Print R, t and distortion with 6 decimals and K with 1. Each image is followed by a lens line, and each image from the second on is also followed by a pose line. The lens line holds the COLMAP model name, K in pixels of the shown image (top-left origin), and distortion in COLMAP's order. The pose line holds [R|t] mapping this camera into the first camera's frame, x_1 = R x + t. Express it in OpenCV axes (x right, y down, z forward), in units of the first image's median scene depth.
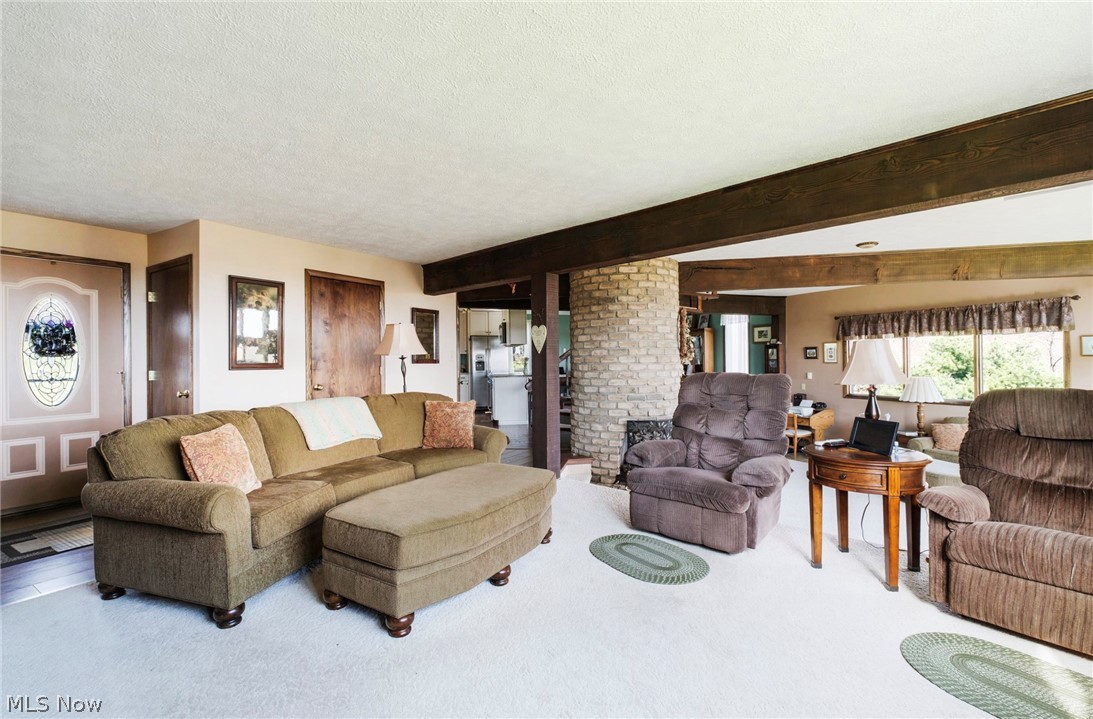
lens RADIAL K [[456.5, 0, 548.5], [0, 456.5, 363.6], [0, 0, 1]] dist [-0.008193, 0.000185]
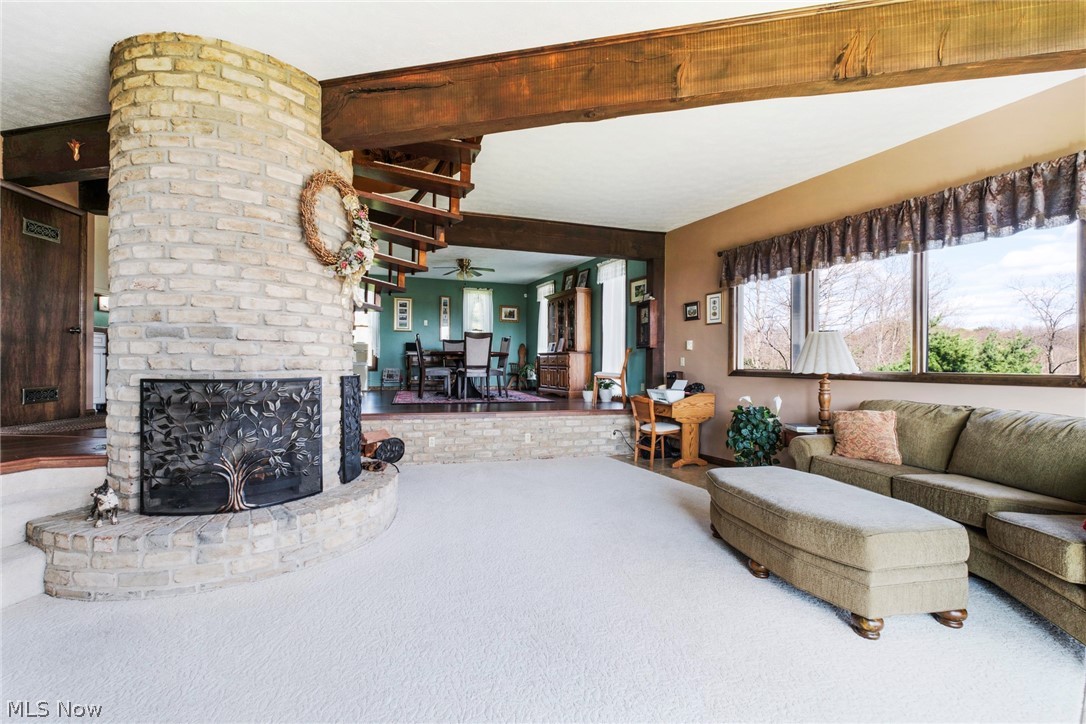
lens RADIAL K [[453.6, 0, 535.0], [0, 453.6, 364.0], [0, 0, 1]] dist [-0.008193, 0.000185]
pose [[0.999704, 0.020209, -0.013517, 0.489024], [-0.020243, 0.999792, -0.002388, 0.084848], [0.013465, 0.002661, 0.999906, 0.443216]]
